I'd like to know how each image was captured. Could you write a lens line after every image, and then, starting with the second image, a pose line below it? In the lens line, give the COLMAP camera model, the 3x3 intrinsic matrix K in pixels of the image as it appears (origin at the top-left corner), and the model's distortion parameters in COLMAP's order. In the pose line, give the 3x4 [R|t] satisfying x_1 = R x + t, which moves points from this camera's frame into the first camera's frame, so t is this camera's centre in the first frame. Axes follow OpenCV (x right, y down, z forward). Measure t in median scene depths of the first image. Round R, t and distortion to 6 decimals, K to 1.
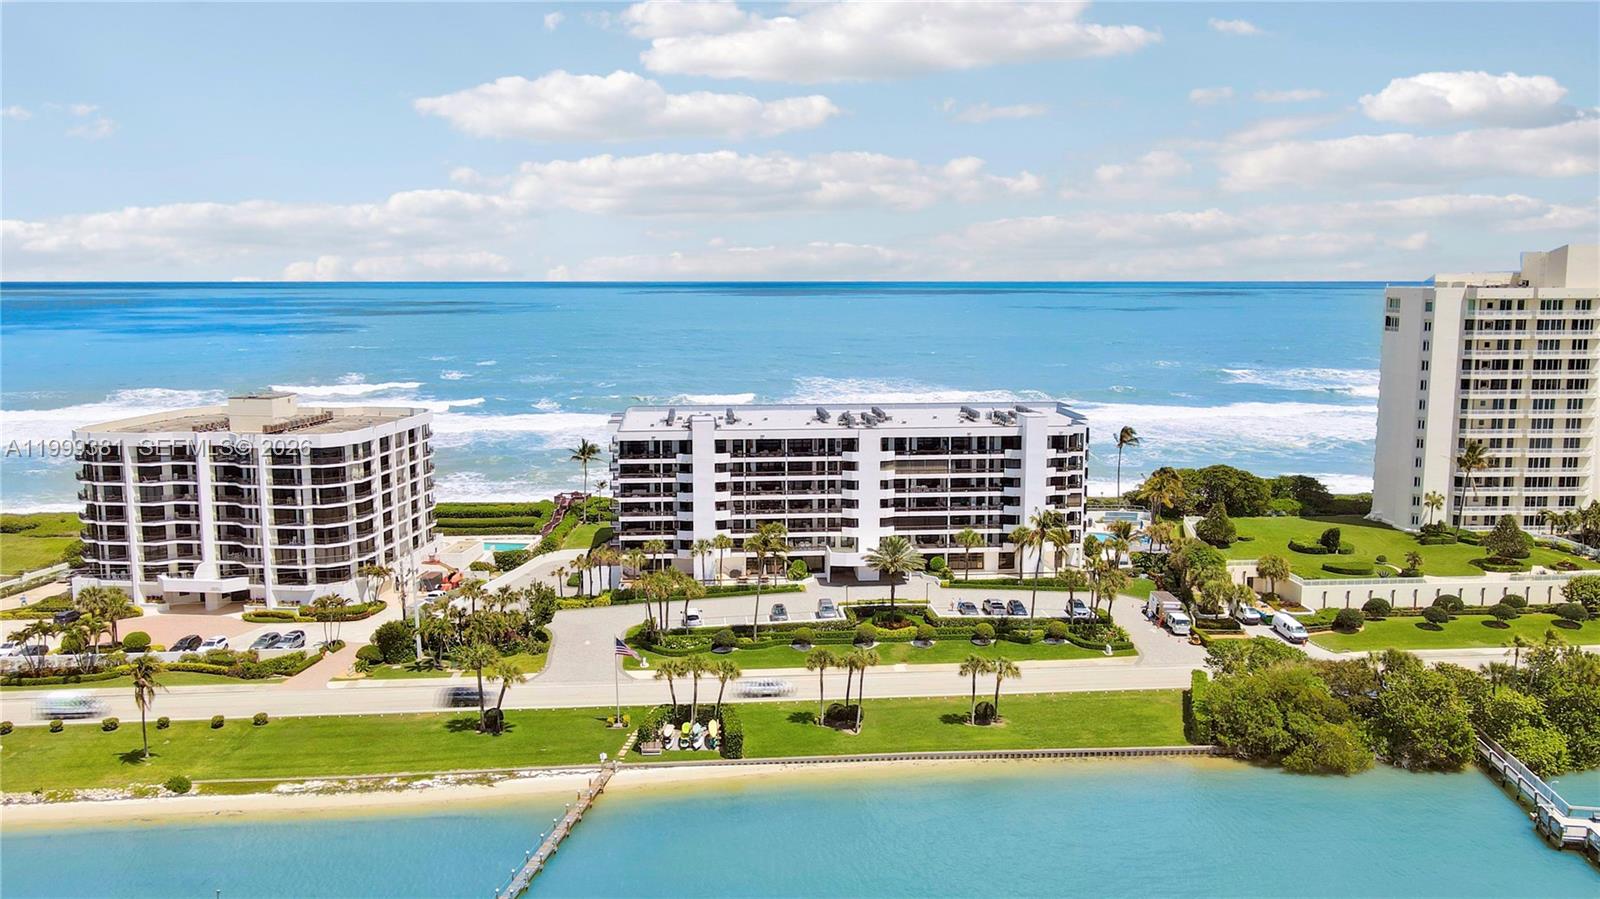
lens RADIAL K [[1286.2, 0, 802.7], [0, 1286.2, 450.5], [0, 0, 1]] dist [0.012510, 0.006106]
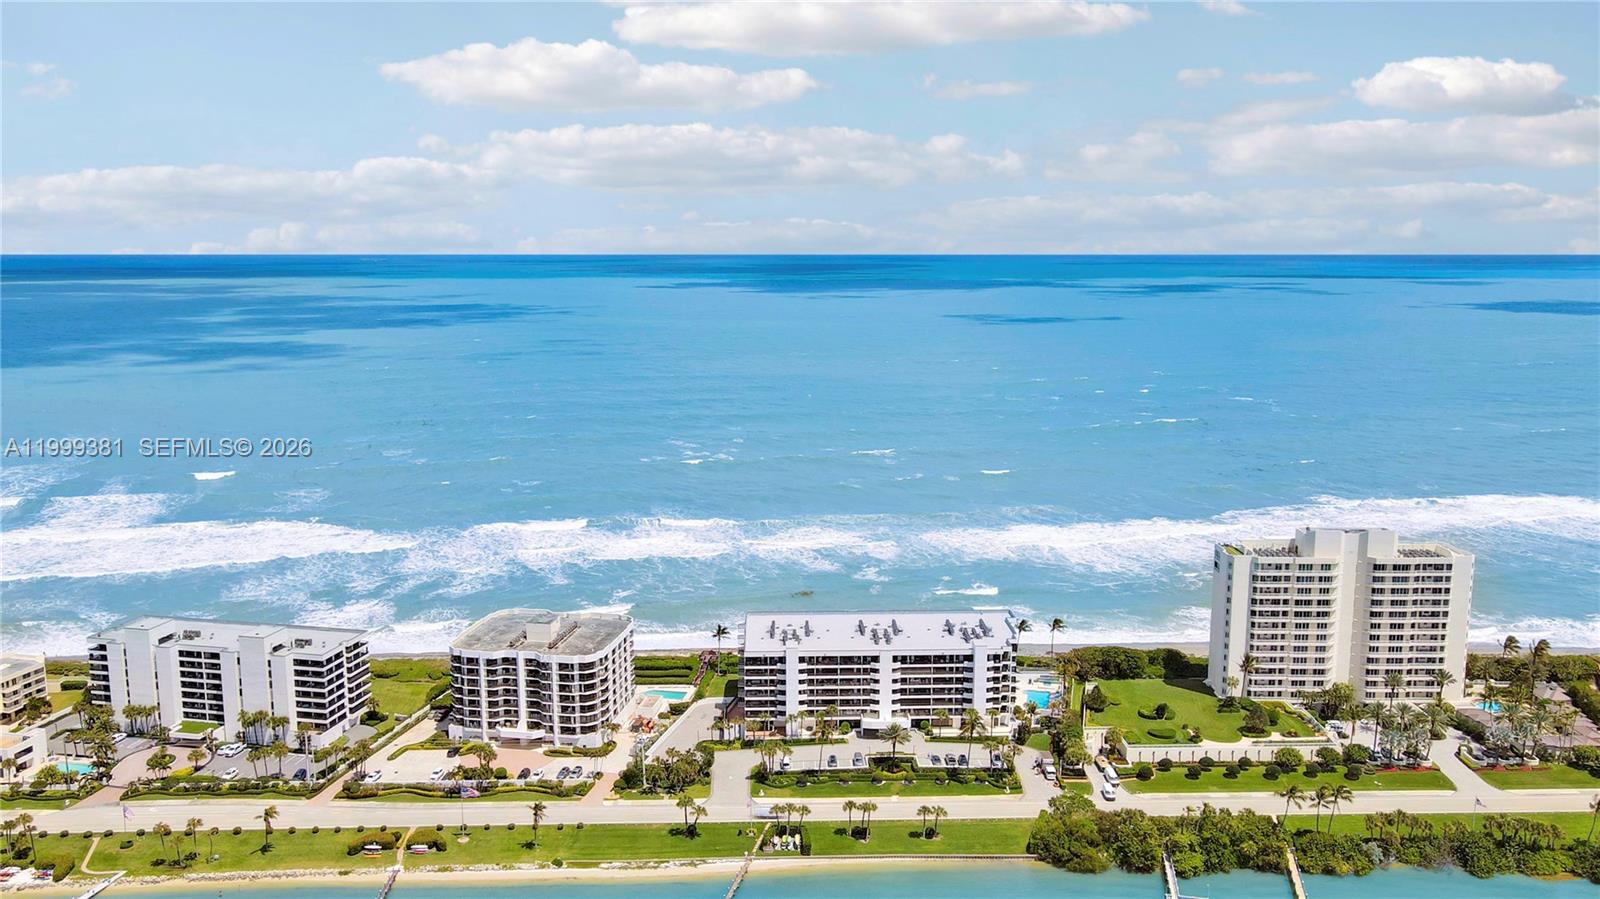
lens RADIAL K [[1374.1, 0, 795.6], [0, 1374.1, 444.0], [0, 0, 1]] dist [0.004280, 0.014788]
pose [[0.997650, 0.010585, -0.067696, 0.053131], [-0.007431, 0.998882, 0.046685, -0.388648], [0.068115, -0.046072, 0.996613, -0.877598]]
